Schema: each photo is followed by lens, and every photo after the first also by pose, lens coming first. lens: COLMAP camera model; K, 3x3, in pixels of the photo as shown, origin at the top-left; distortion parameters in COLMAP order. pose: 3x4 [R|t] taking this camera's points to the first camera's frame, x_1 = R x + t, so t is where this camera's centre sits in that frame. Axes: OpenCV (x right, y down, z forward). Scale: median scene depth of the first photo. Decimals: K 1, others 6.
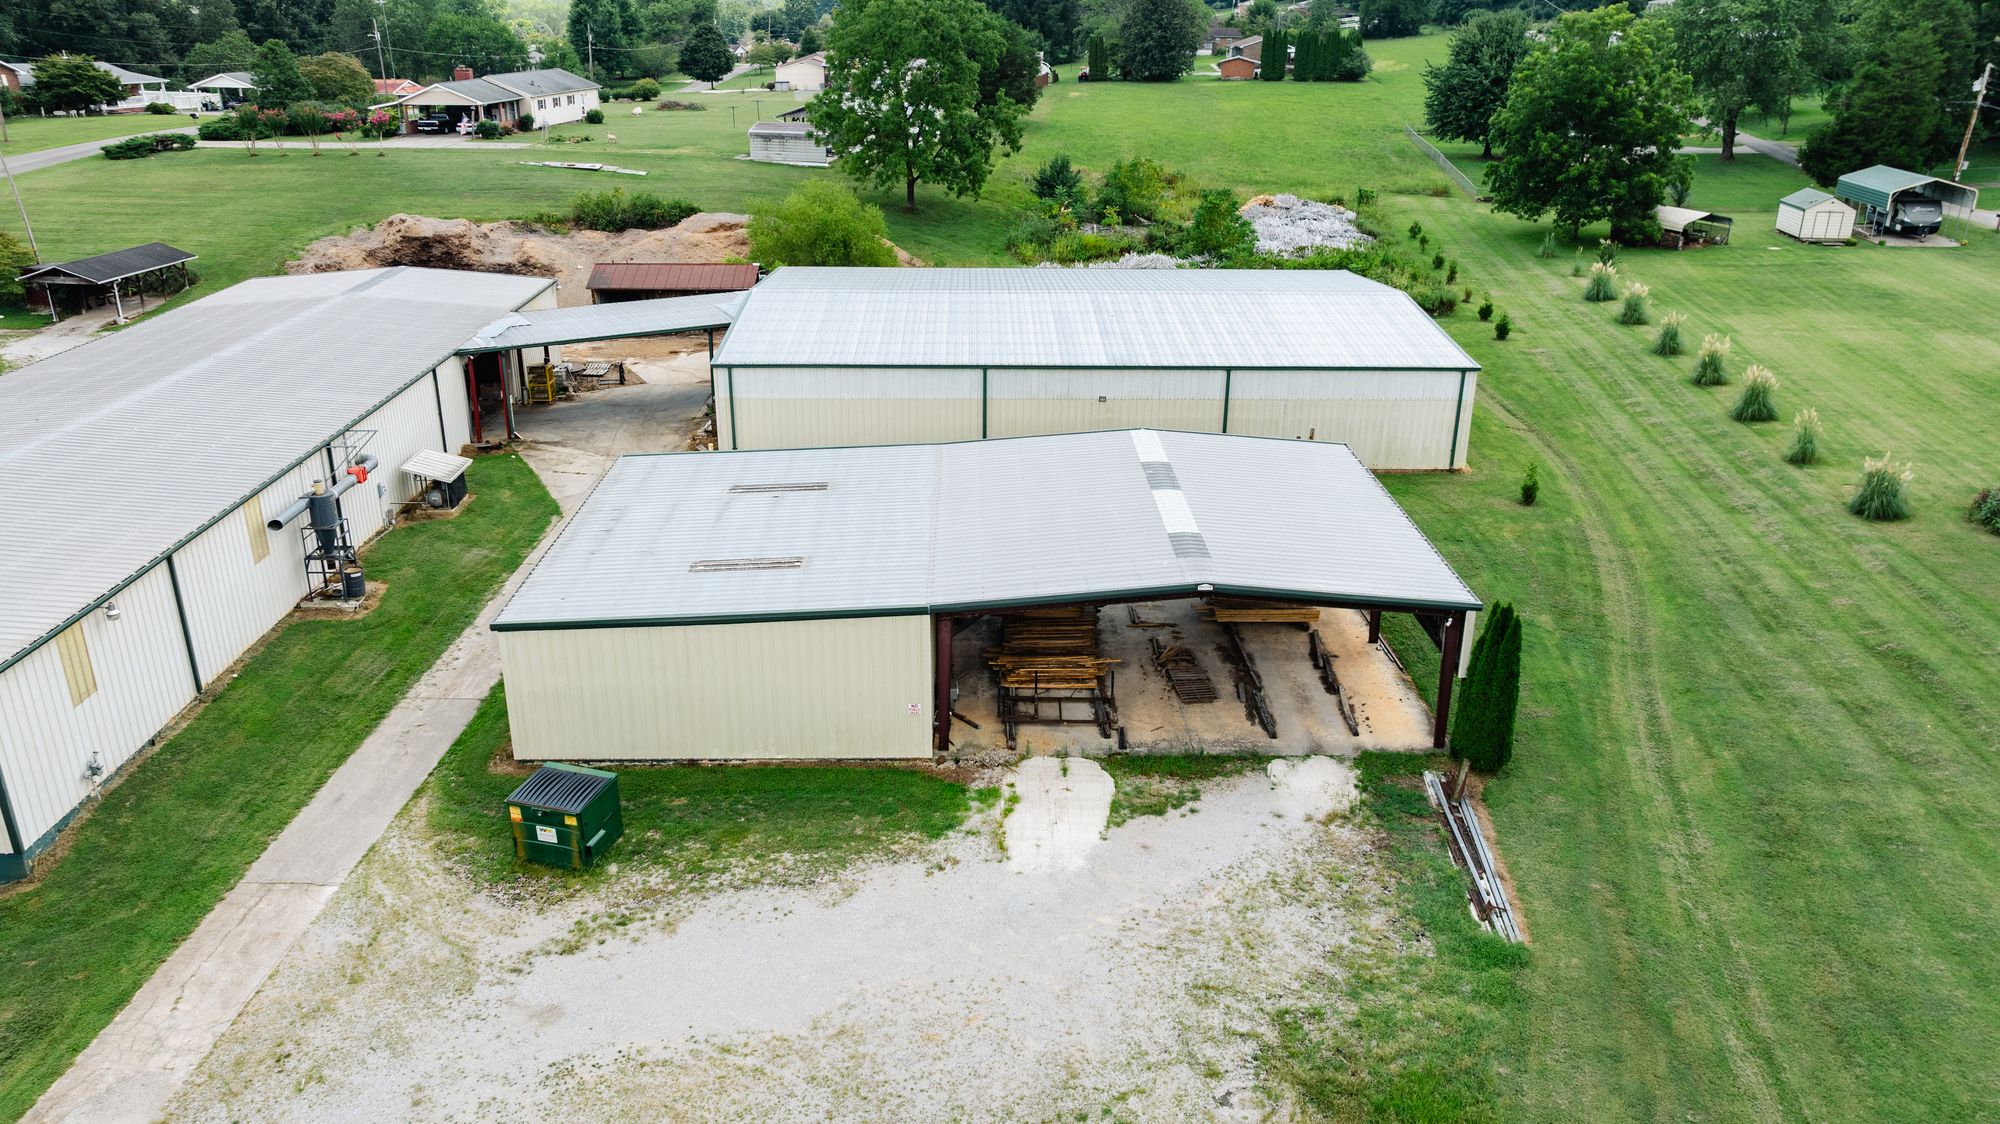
lens RADIAL K [[1411.5, 0, 1009.4], [0, 1411.5, 556.8], [0, 0, 1]] dist [-0.037458, 0.039906]
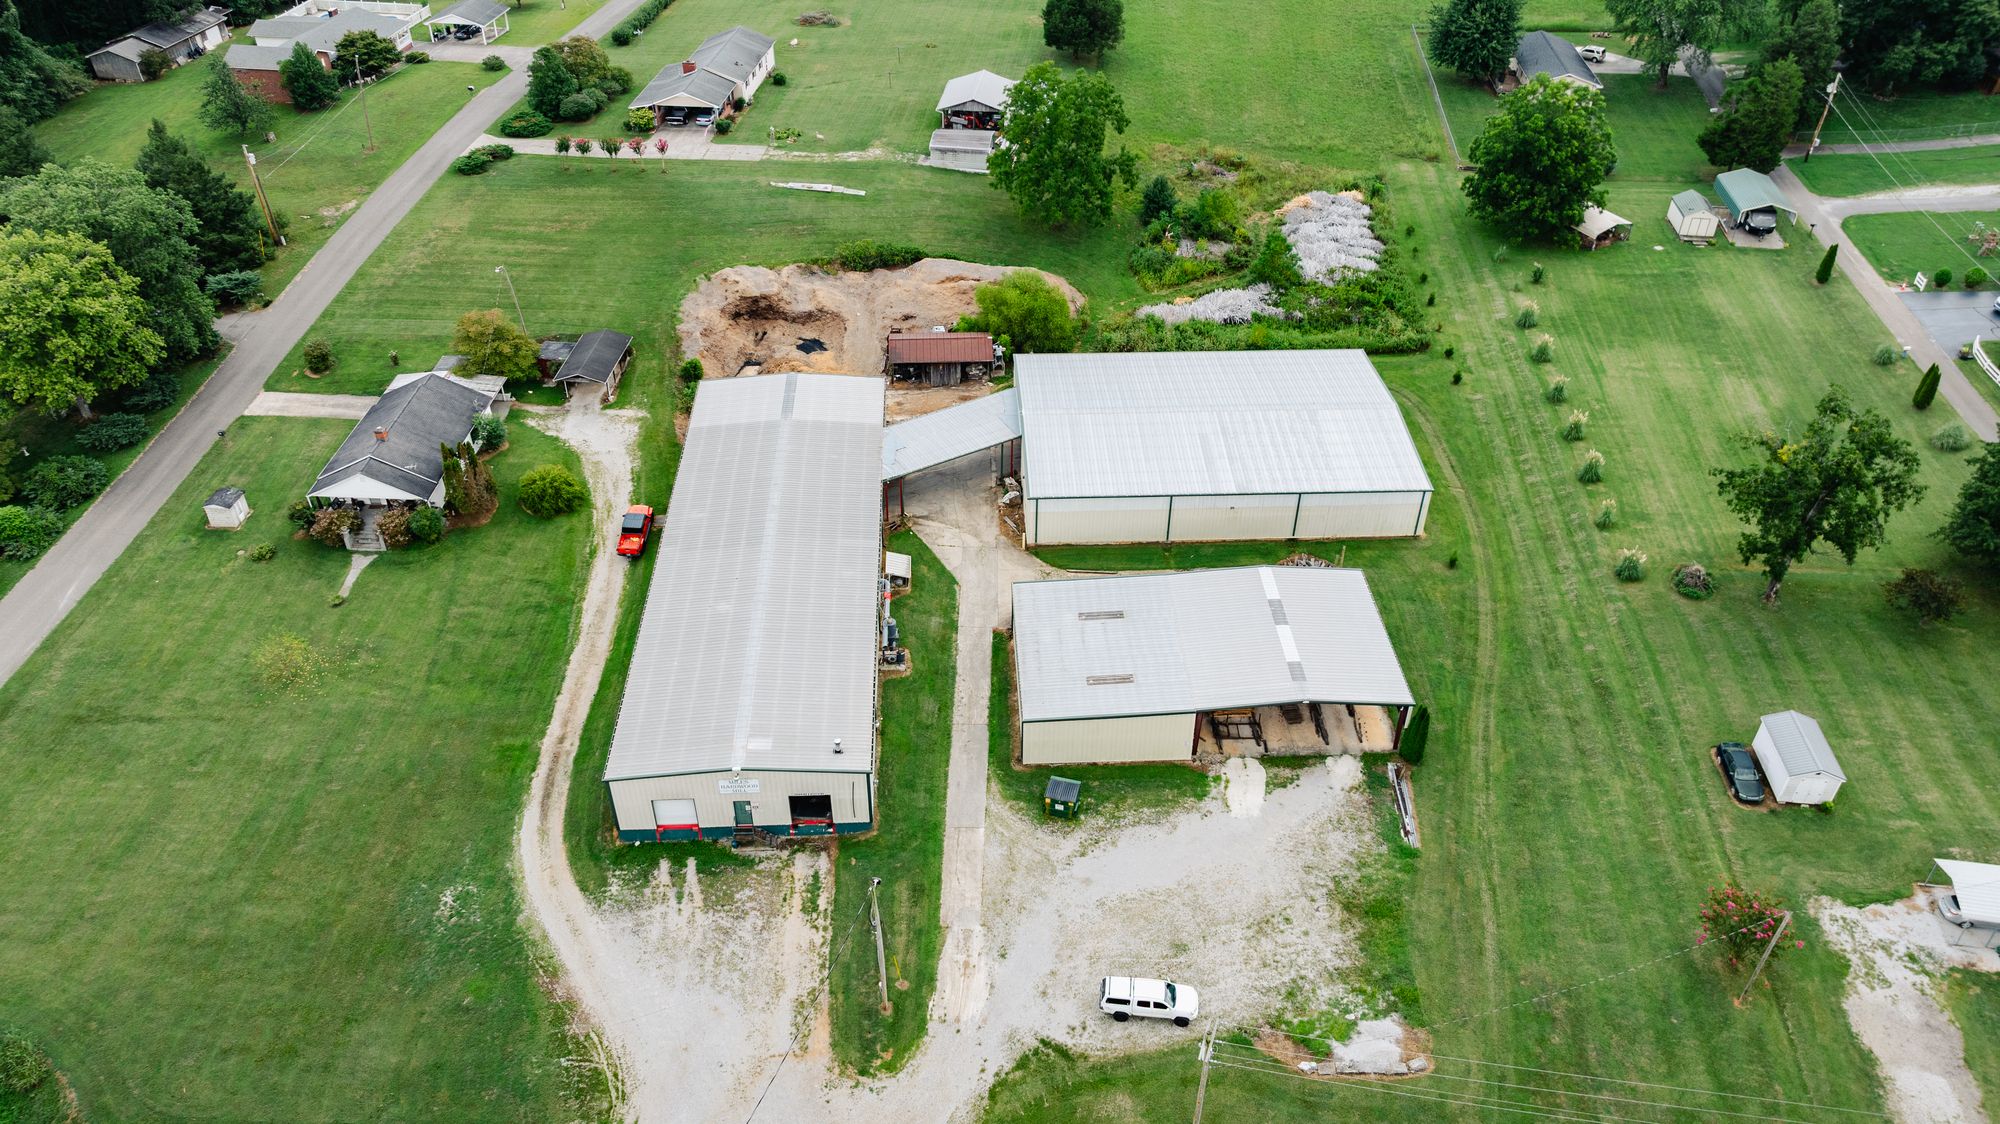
lens RADIAL K [[1412.9, 0, 1009.5], [0, 1412.9, 550.2], [0, 0, 1]] dist [-0.018193, 0.001829]
pose [[0.999785, -0.013244, 0.015931, -0.379631], [0.008497, 0.963450, 0.267752, -0.817612], [-0.018895, -0.267559, 0.963356, -1.195796]]
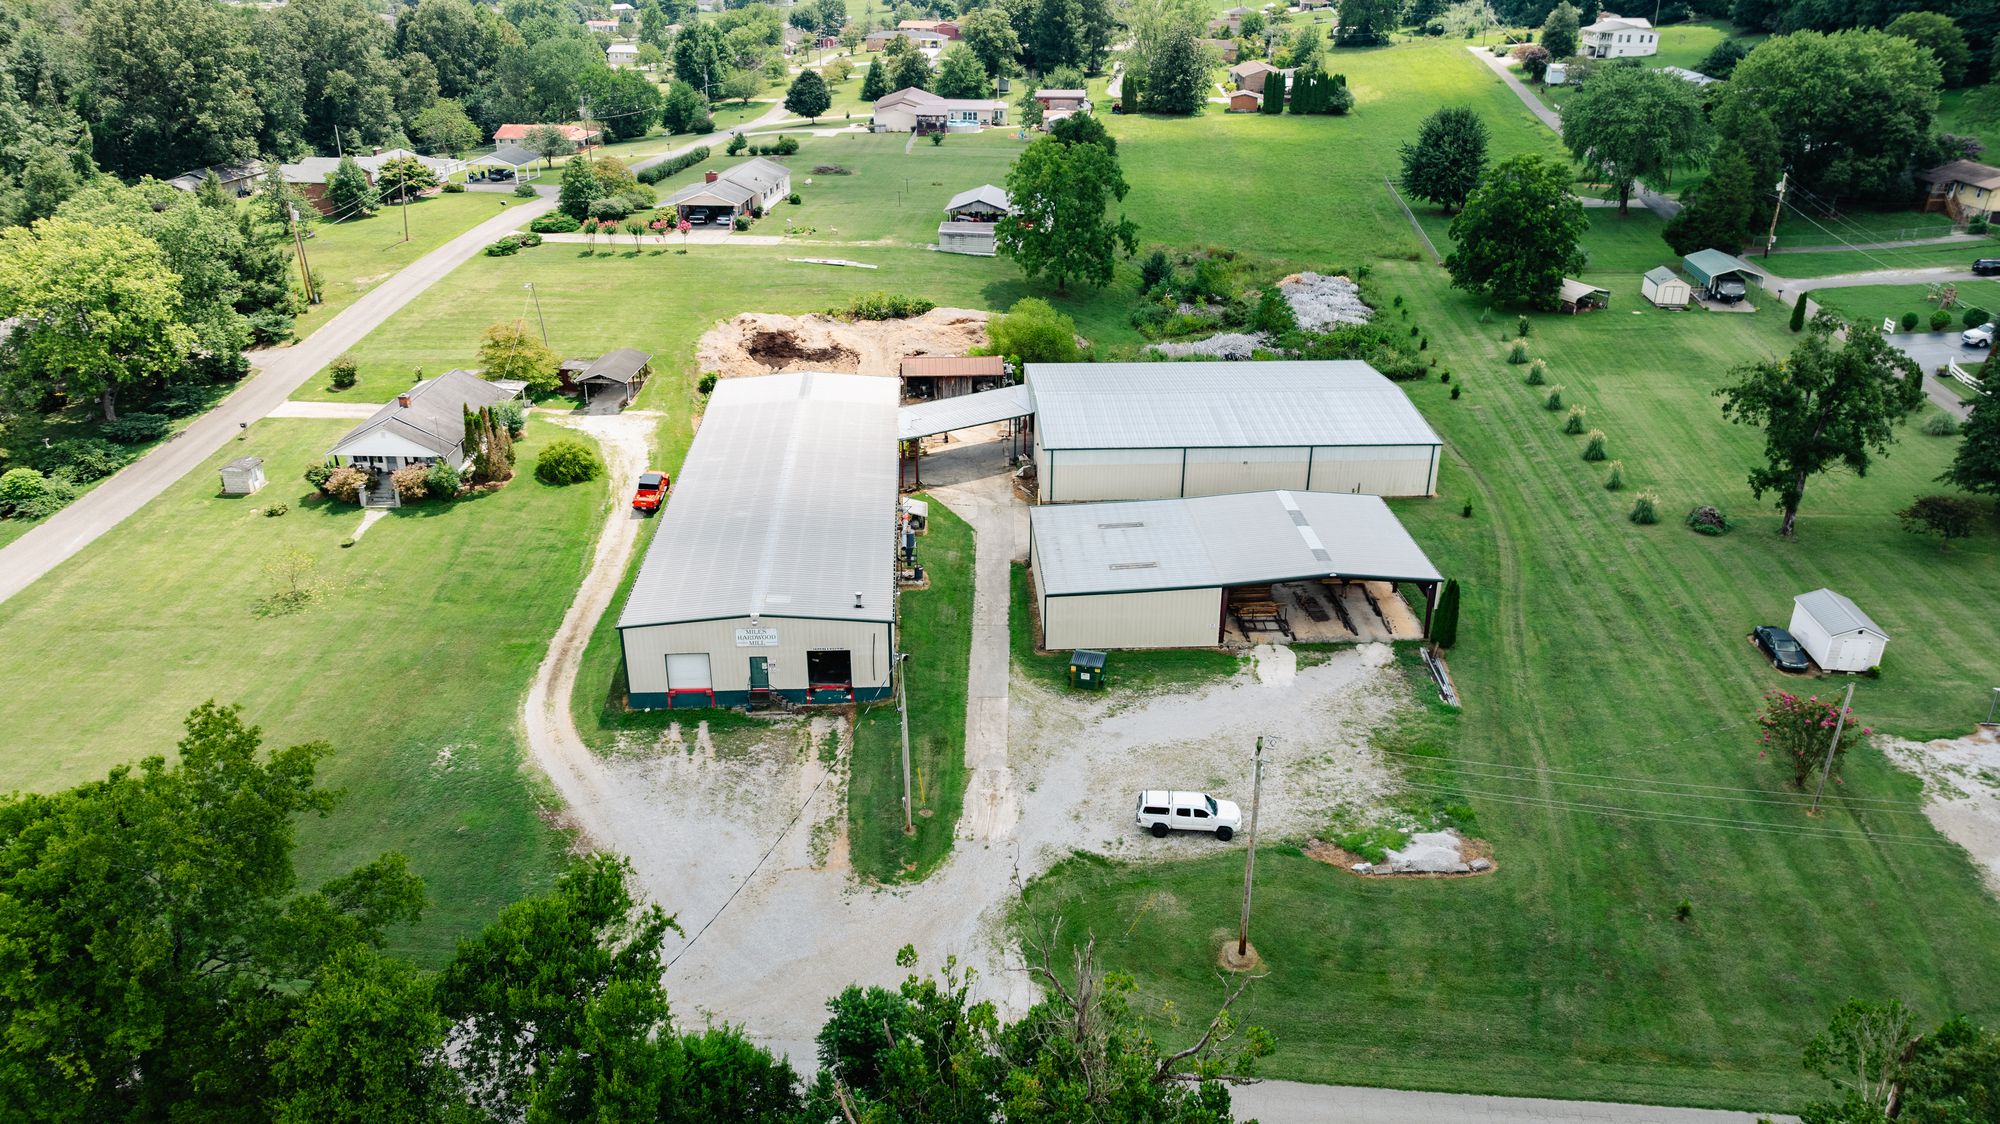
lens RADIAL K [[1412.9, 0, 1009.5], [0, 1412.9, 550.2], [0, 0, 1]] dist [-0.018193, 0.001829]
pose [[0.999513, -0.015569, 0.027038, -0.441552], [0.014160, 0.998572, 0.051515, -0.140025], [-0.027801, -0.051107, 0.998306, -1.298769]]
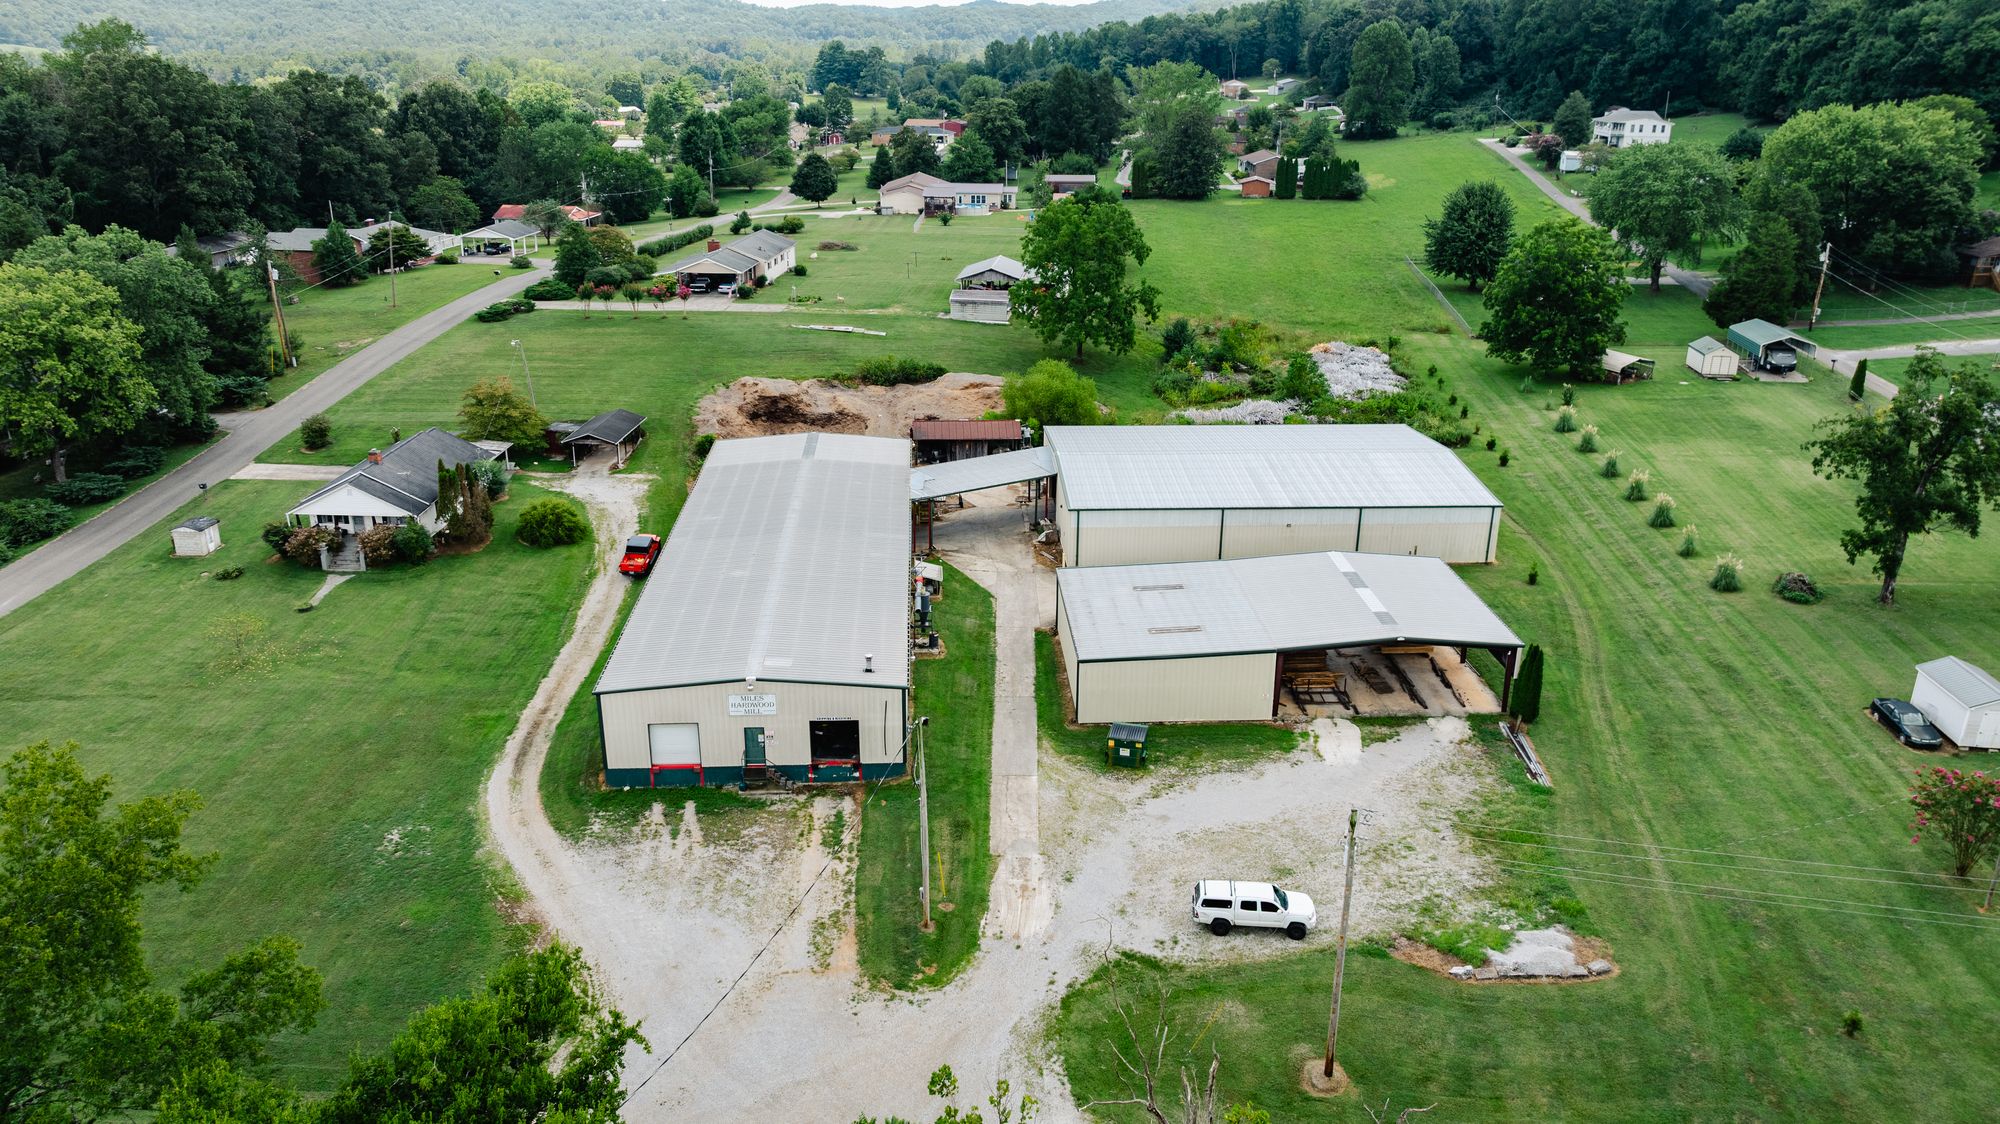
lens RADIAL K [[1412.9, 0, 1009.5], [0, 1412.9, 550.2], [0, 0, 1]] dist [-0.018193, 0.001829]
pose [[0.999524, -0.011130, 0.028776, -0.477037], [0.011808, 0.999654, -0.023506, -0.064423], [-0.028505, 0.023835, 0.999309, -1.063258]]
